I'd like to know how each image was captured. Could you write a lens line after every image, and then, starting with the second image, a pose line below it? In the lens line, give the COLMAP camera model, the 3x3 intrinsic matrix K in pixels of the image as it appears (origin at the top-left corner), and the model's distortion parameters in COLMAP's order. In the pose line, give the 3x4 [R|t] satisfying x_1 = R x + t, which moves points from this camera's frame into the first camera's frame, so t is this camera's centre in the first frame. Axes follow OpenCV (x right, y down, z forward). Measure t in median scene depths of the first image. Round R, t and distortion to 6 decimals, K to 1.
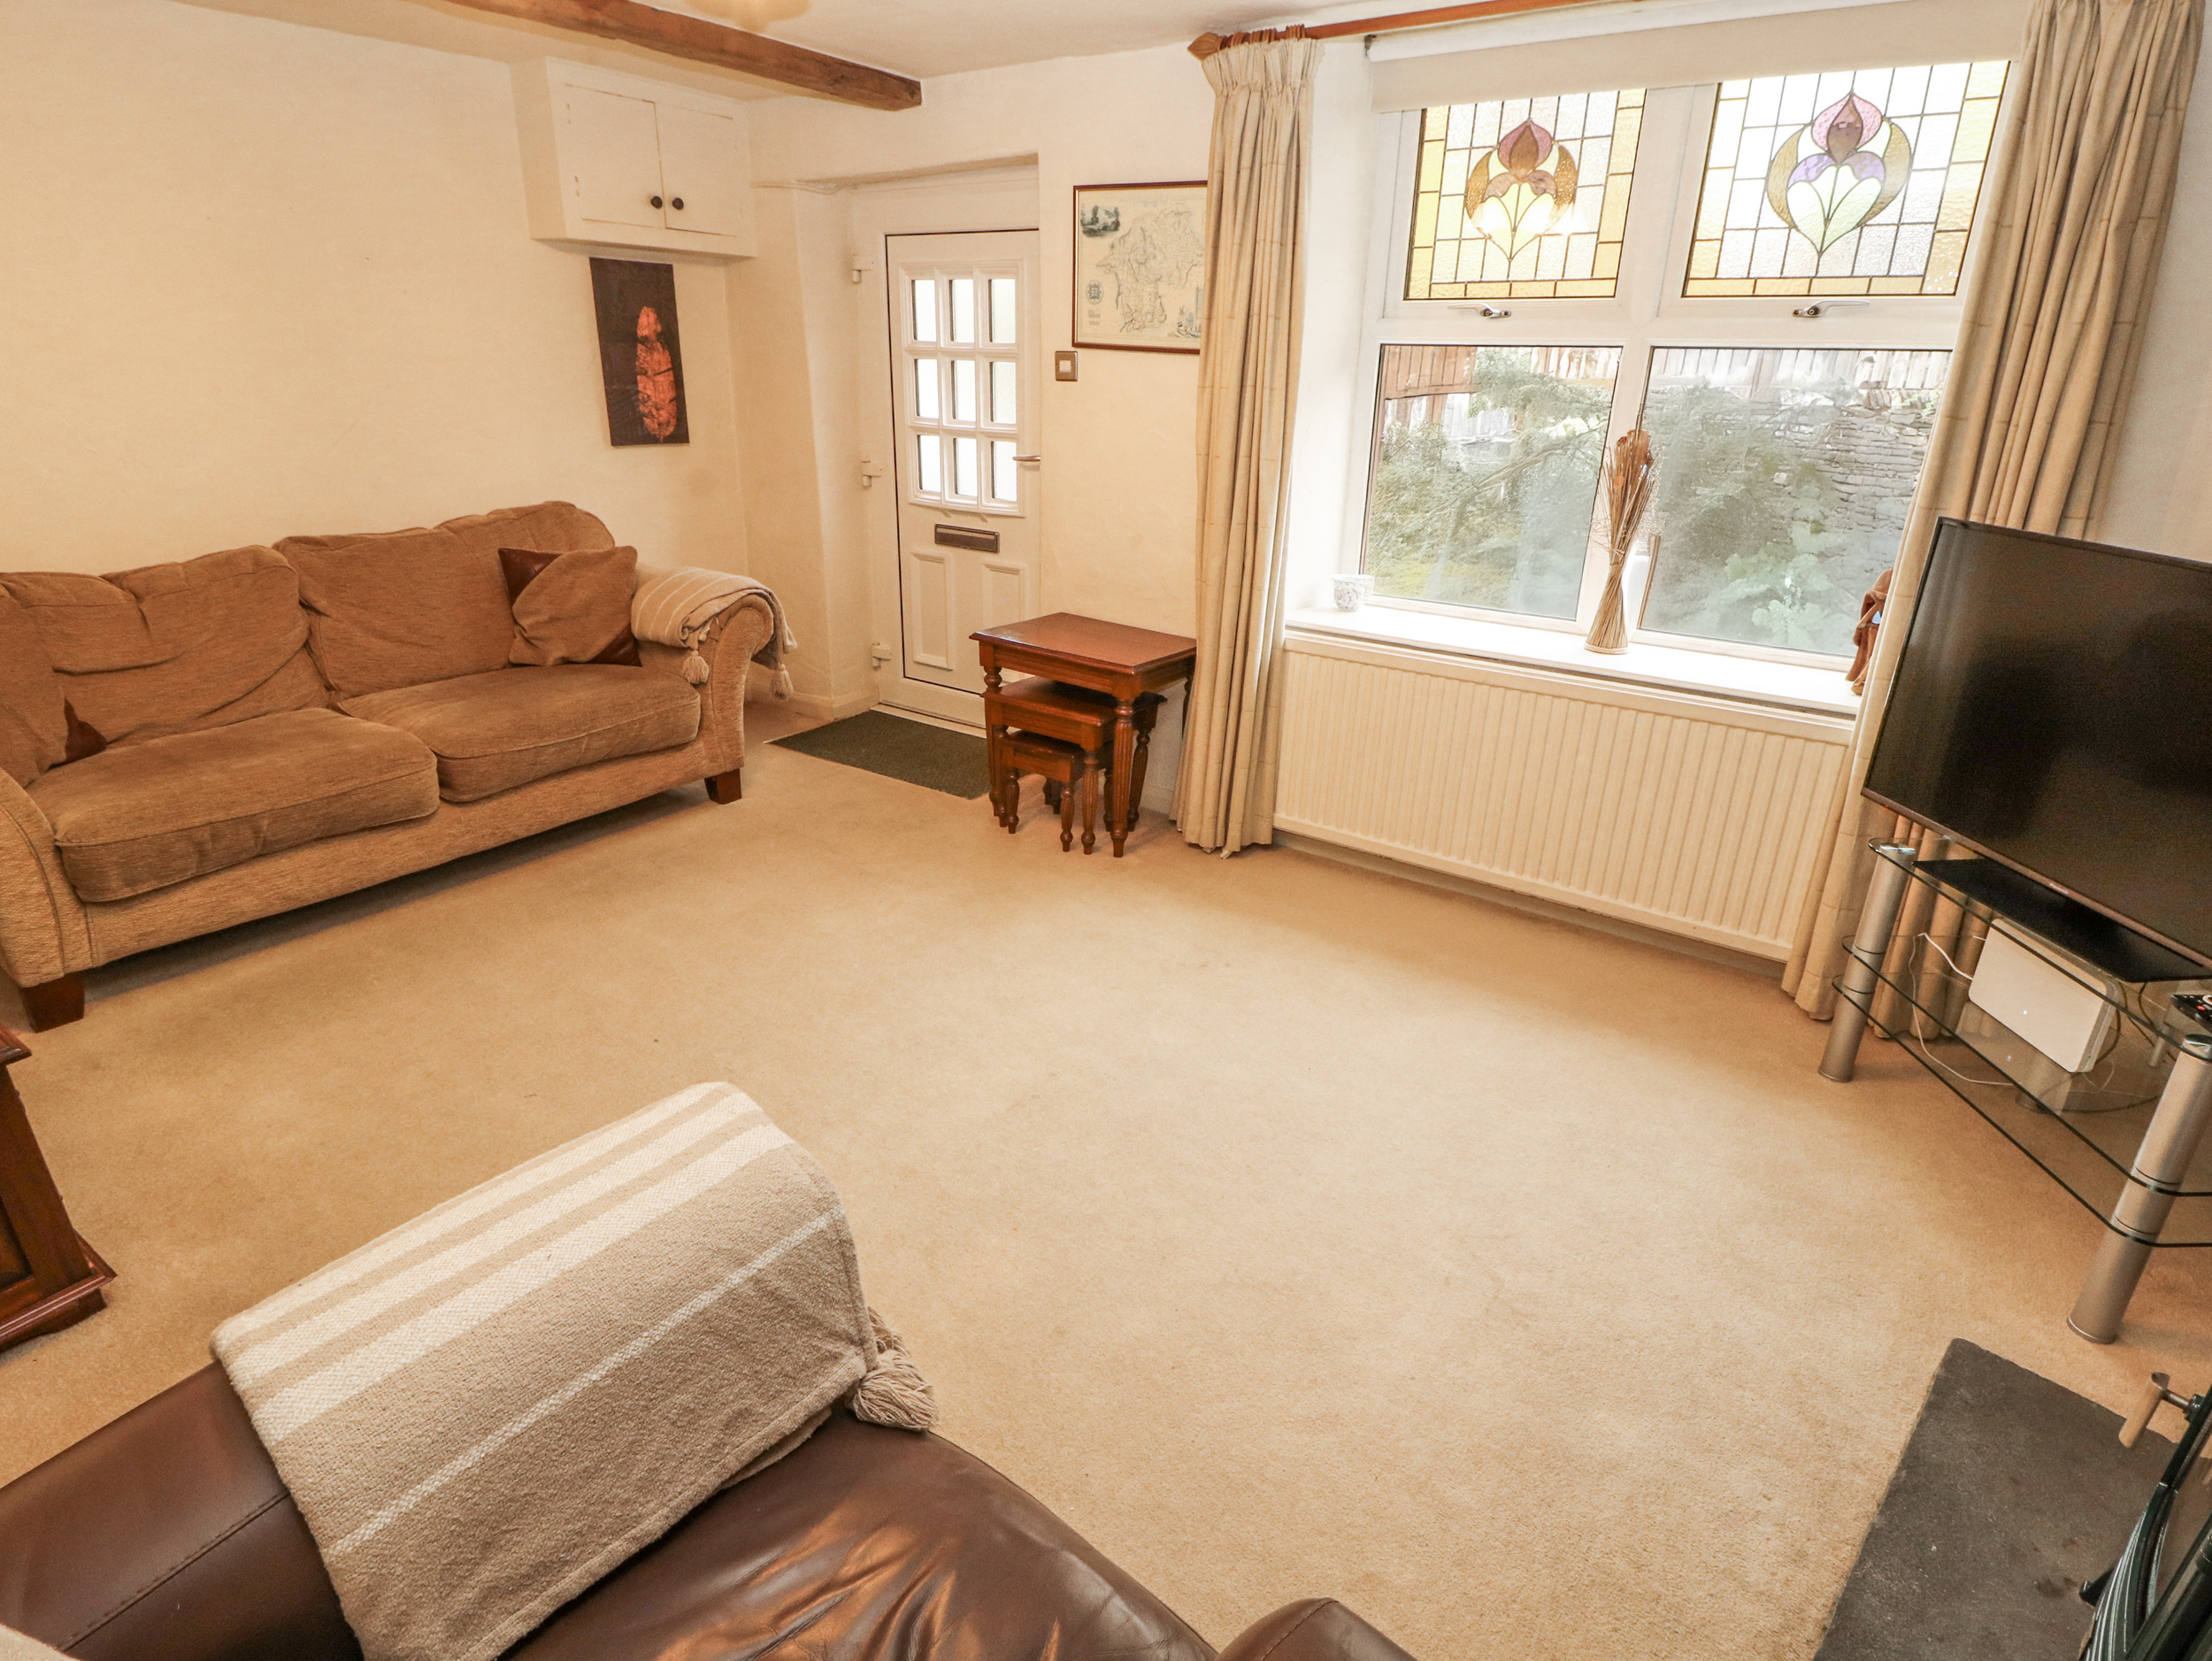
lens RADIAL K [[1119.7, 0, 1130.6], [0, 1119.7, 805.9], [0, 0, 1]] dist [0.000676, -0.013338]
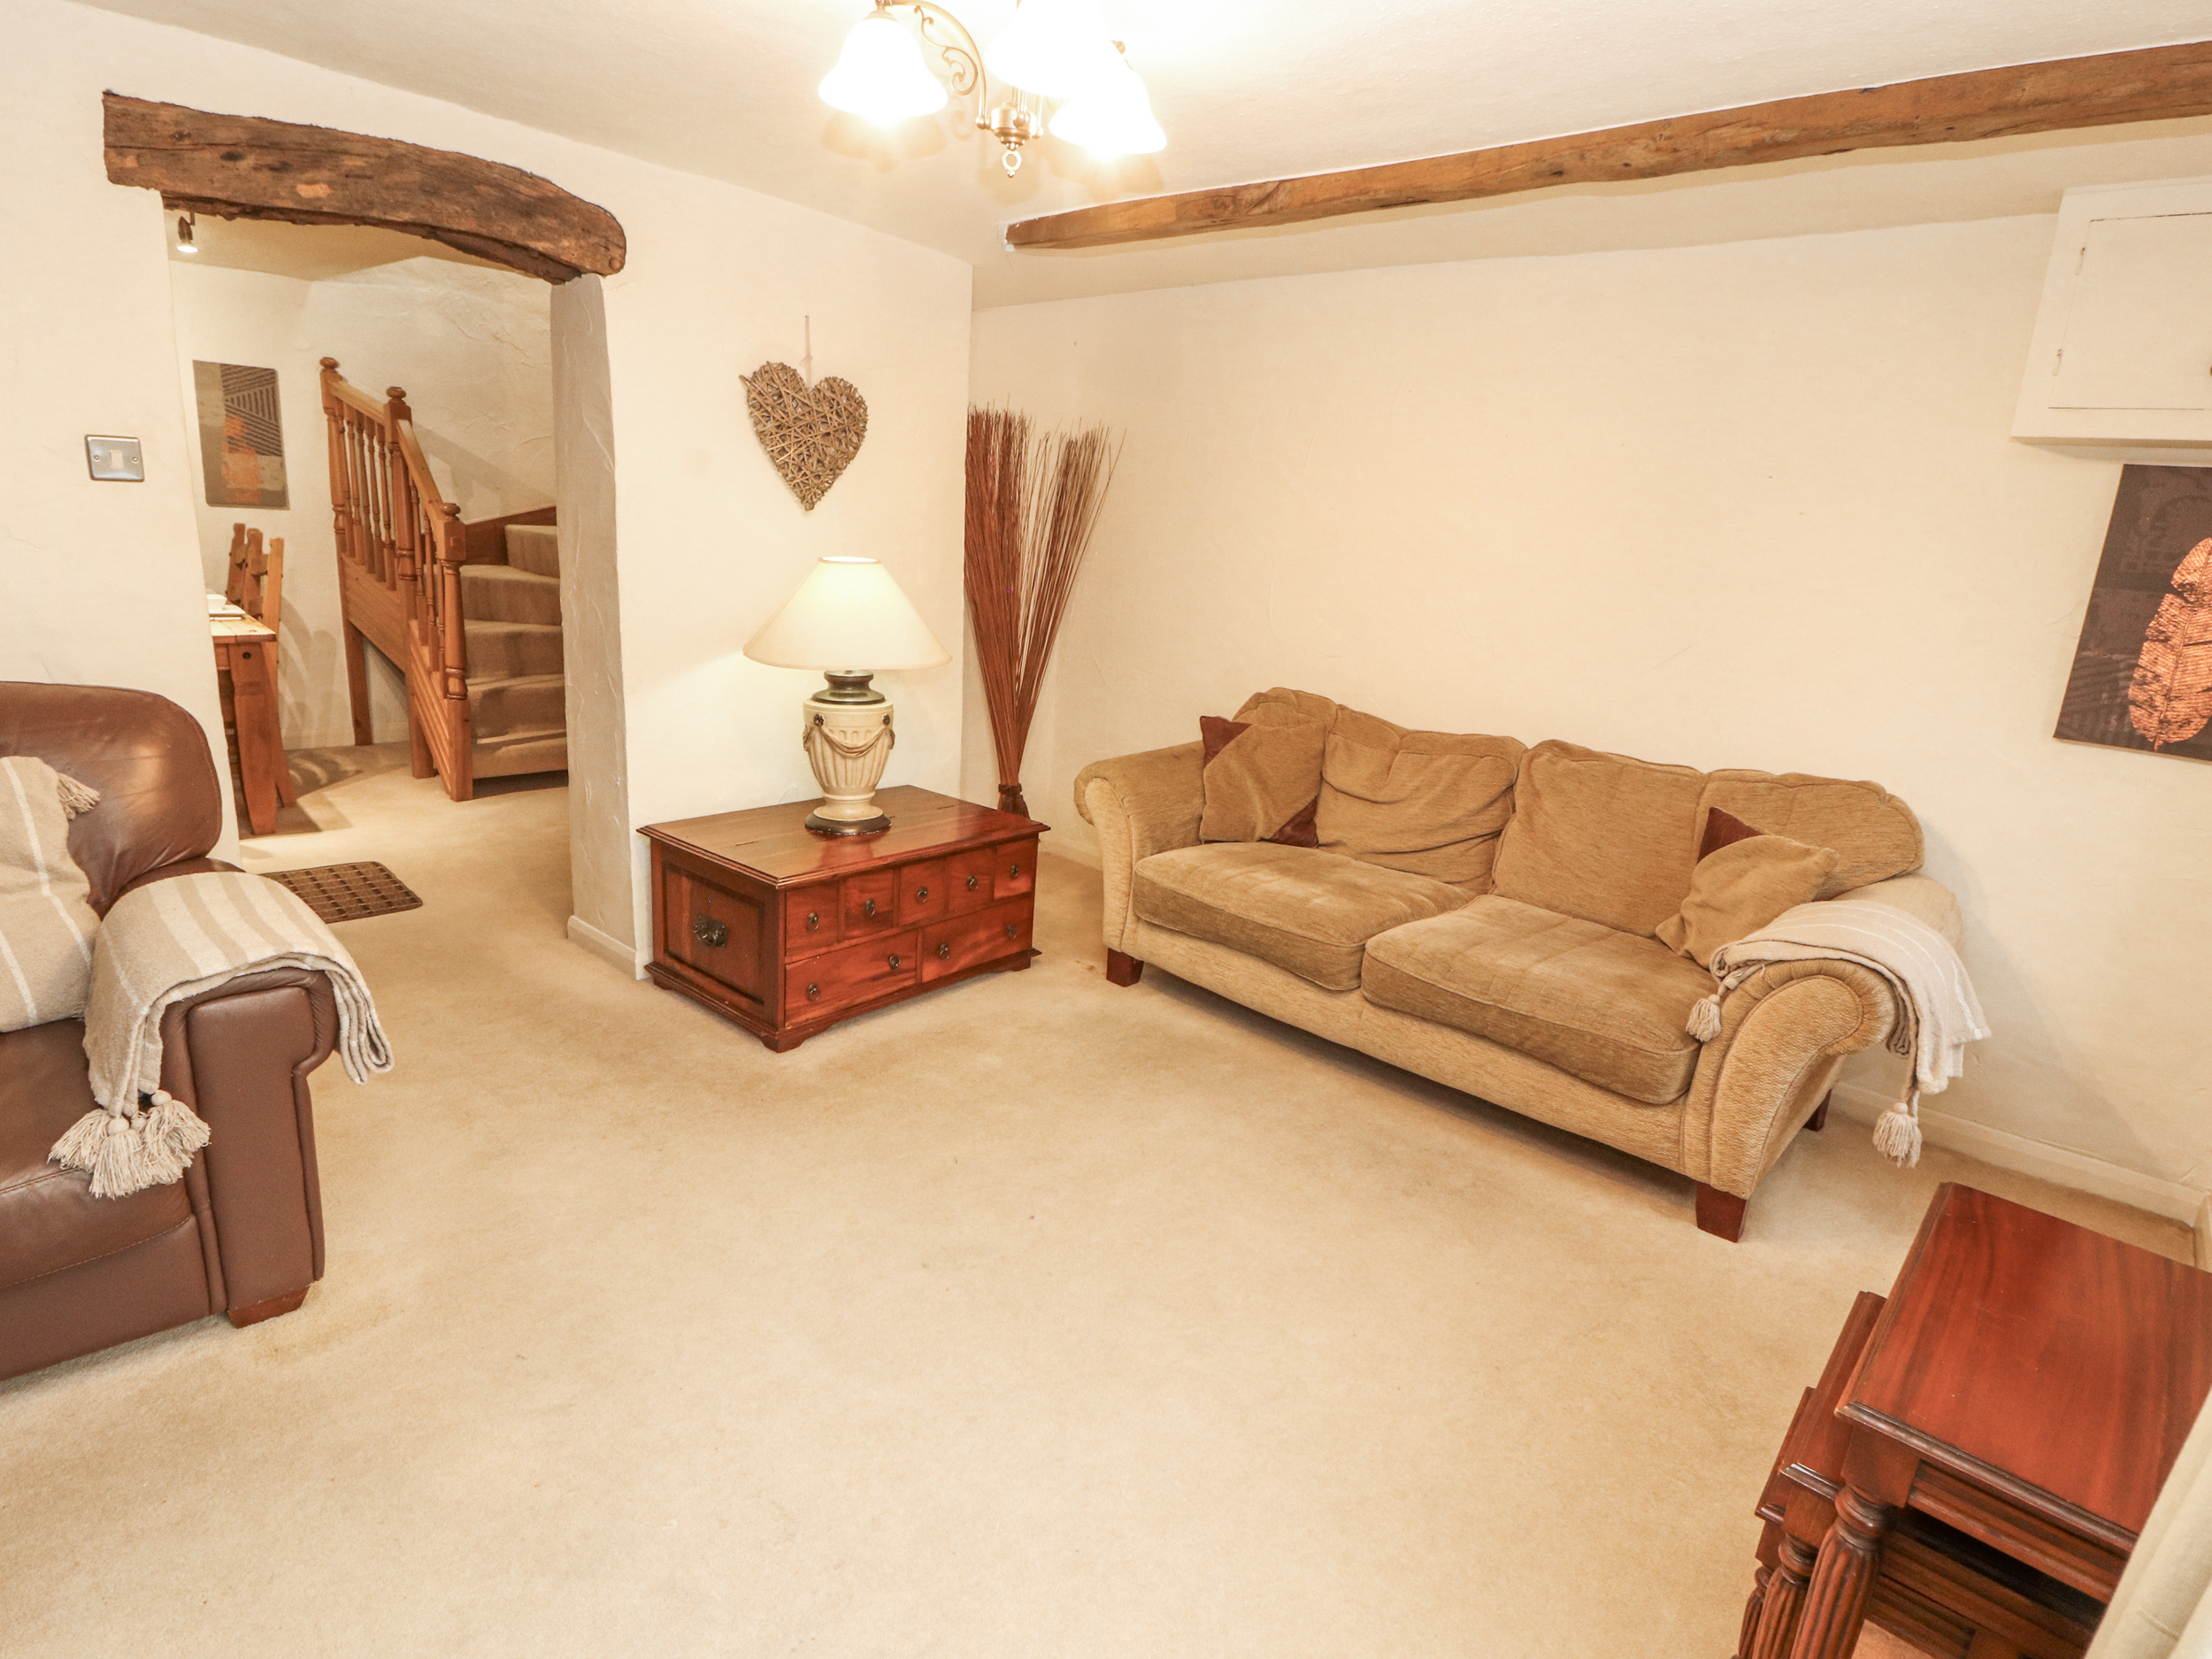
lens RADIAL K [[1165.8, 0, 1109.6], [0, 1165.8, 819.6], [0, 0, 1]] dist [-0.004916, -0.013779]
pose [[-0.135364, 0.209263, -0.968445, 0.318926], [-0.431840, 0.867255, 0.247758, -0.249242], [0.891735, 0.451751, -0.027027, 0.654834]]
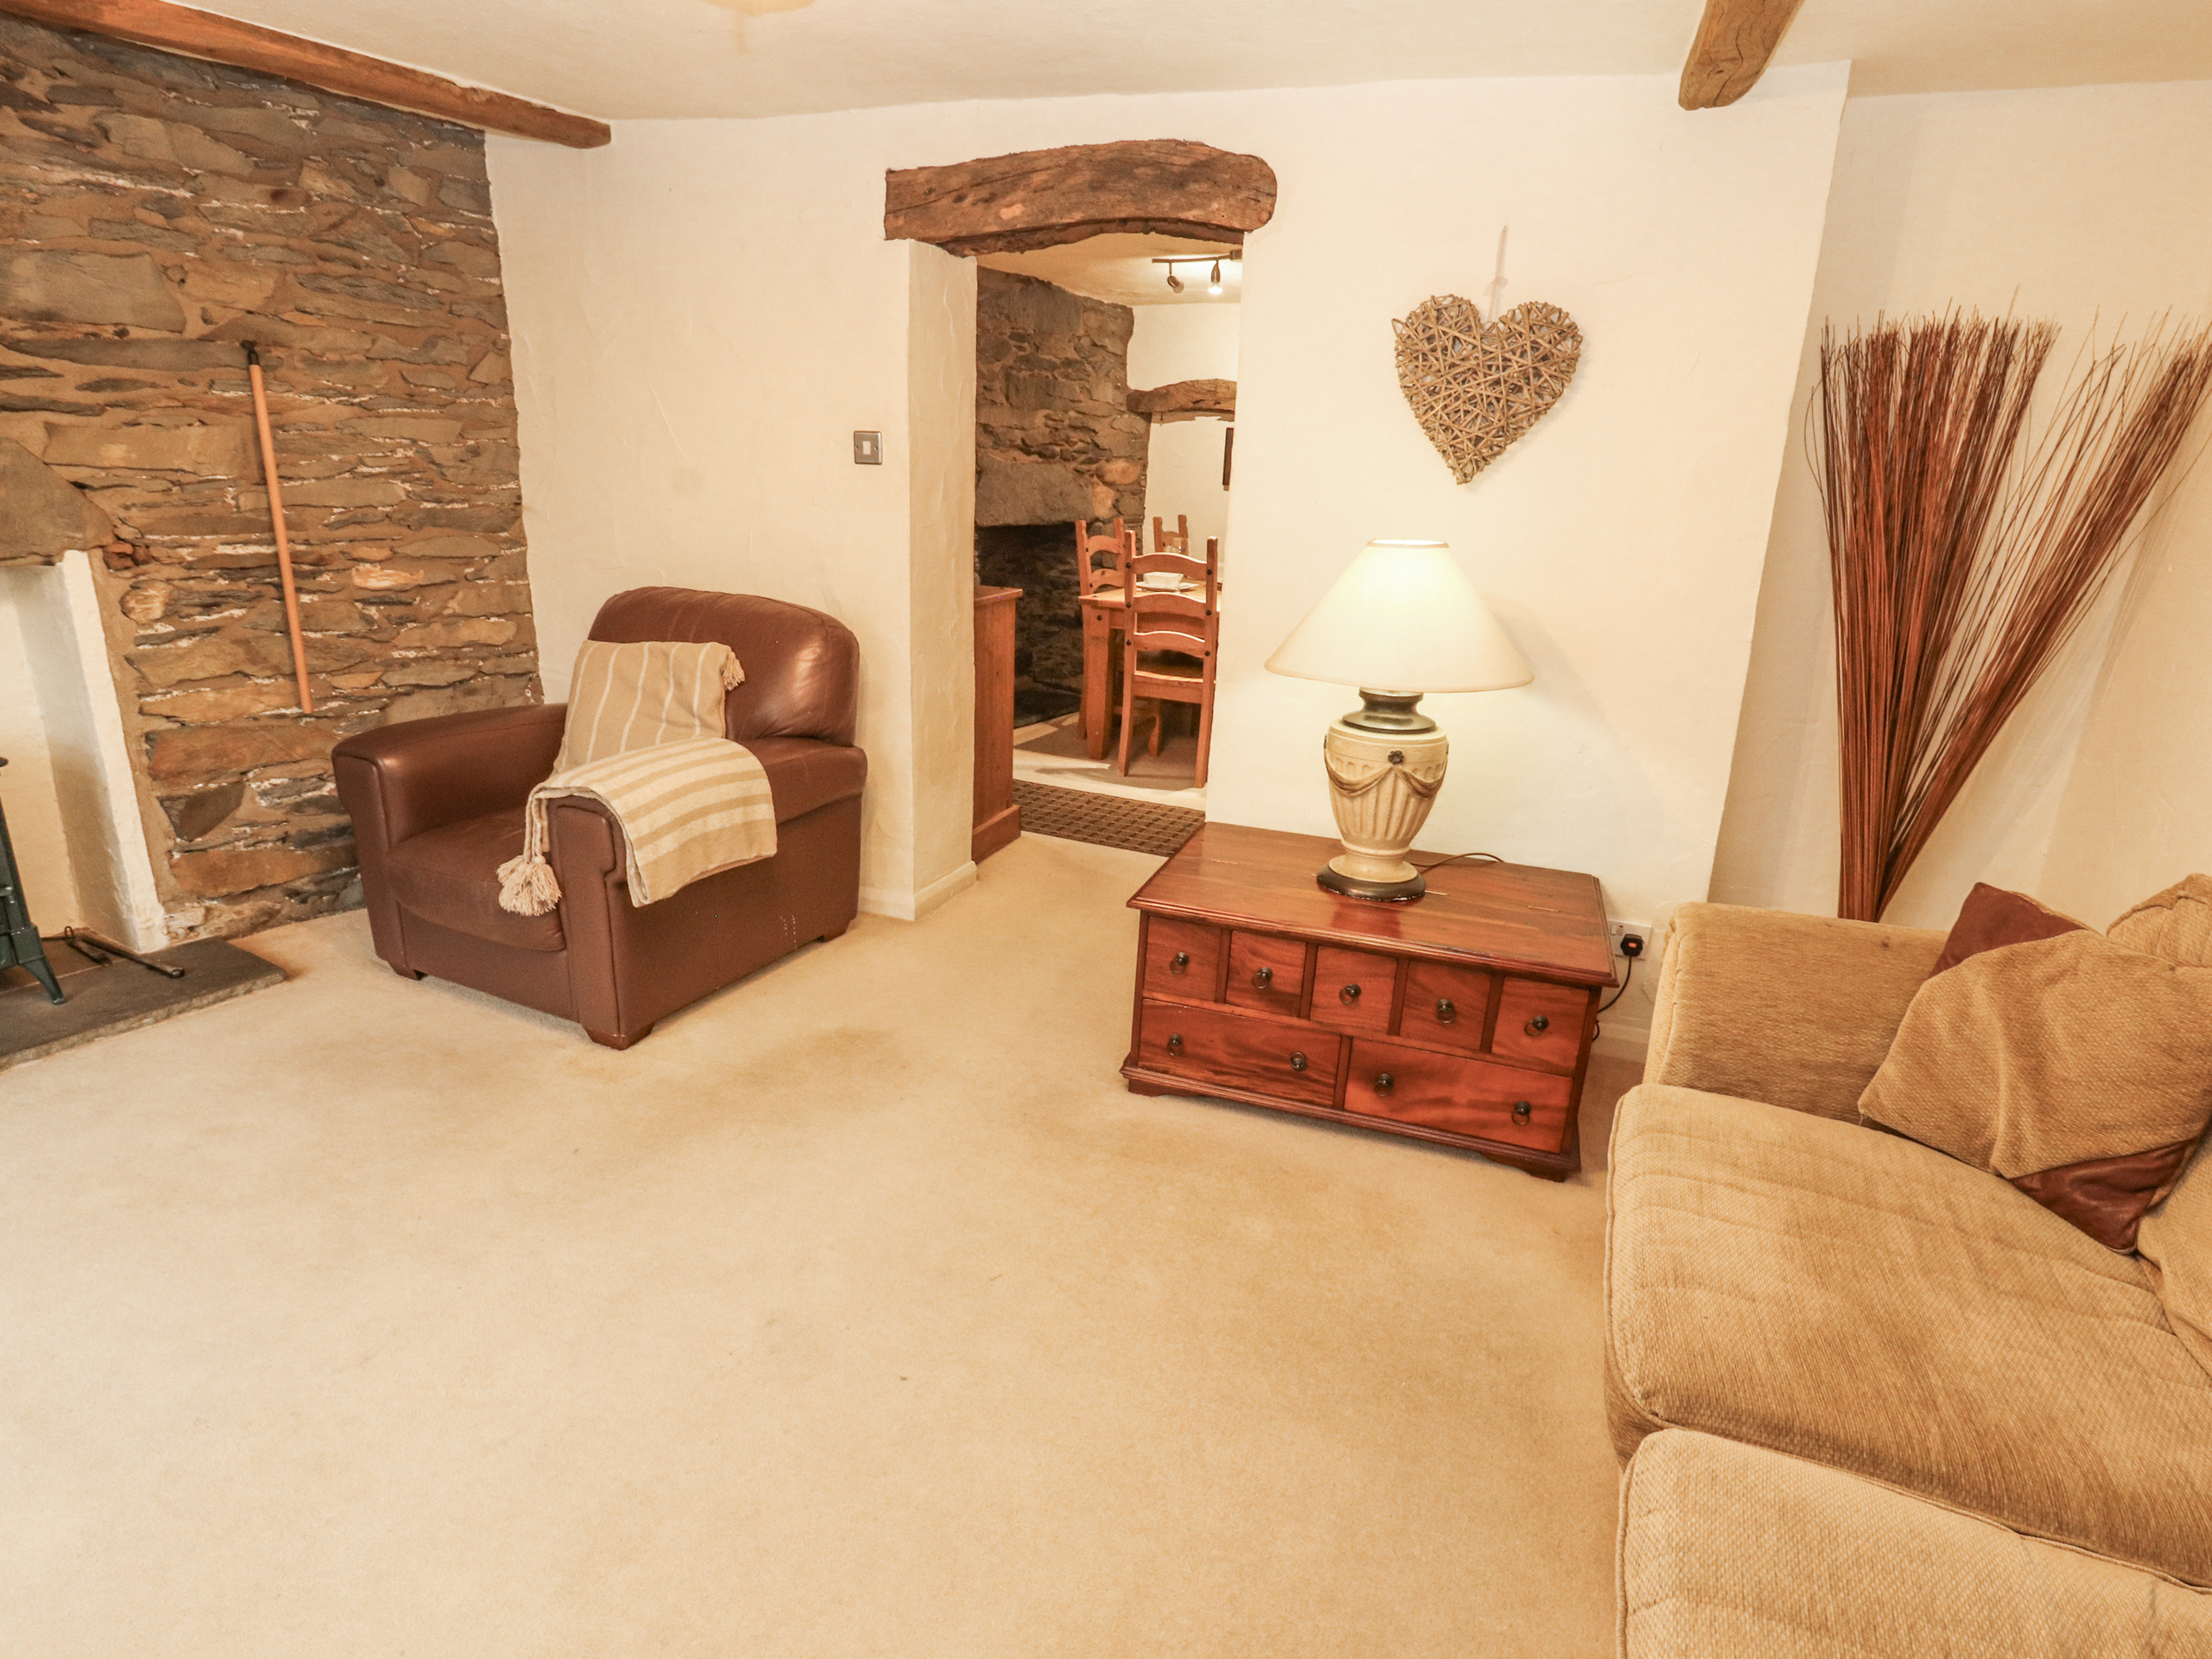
lens RADIAL K [[1170.9, 0, 1135.4], [0, 1170.9, 833.8], [0, 0, 1]] dist [-0.013511, -0.007109]
pose [[-0.967667, 0.002840, -0.252217, -0.286047], [-0.156674, 0.776875, 0.609851, -0.383098], [0.197673, 0.629648, -0.751312, 0.974253]]
